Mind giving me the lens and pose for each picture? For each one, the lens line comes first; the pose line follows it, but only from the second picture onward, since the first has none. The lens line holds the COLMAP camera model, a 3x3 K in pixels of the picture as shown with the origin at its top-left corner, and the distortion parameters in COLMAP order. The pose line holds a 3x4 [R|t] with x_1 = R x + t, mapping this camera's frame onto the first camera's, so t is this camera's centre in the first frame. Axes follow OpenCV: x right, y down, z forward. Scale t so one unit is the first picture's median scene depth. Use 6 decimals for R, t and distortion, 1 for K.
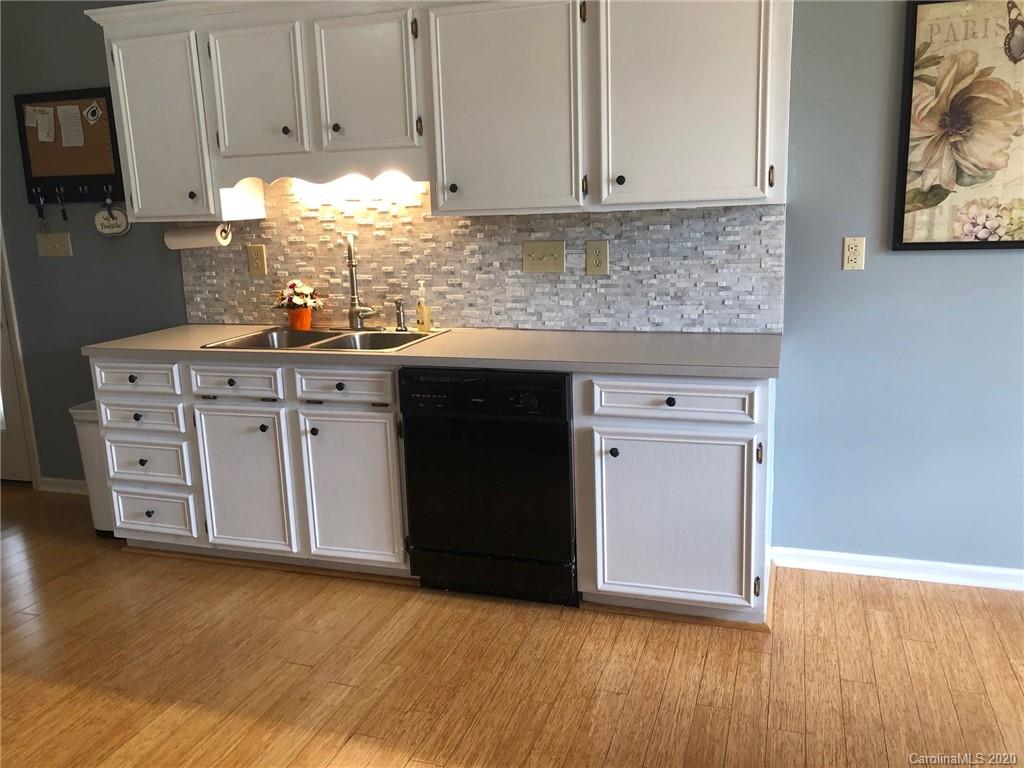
lens RADIAL K [[857.0, 0, 518.9], [0, 857.0, 380.6], [0, 0, 1]] dist [0.046134, -0.011611]
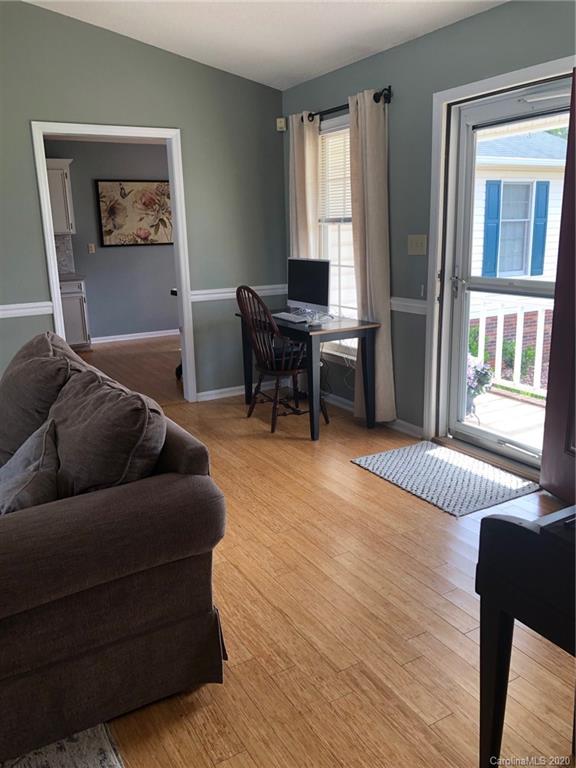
lens RADIAL K [[642.7, 0, 287.7], [0, 642.7, 382.6], [0, 0, 1]] dist [0.046134, -0.011611]
pose [[0.683466, -0.162851, 0.711585, -1.090643], [0.154049, 0.985022, 0.077468, 0.329175], [-0.713542, 0.056673, 0.698316, -1.464280]]
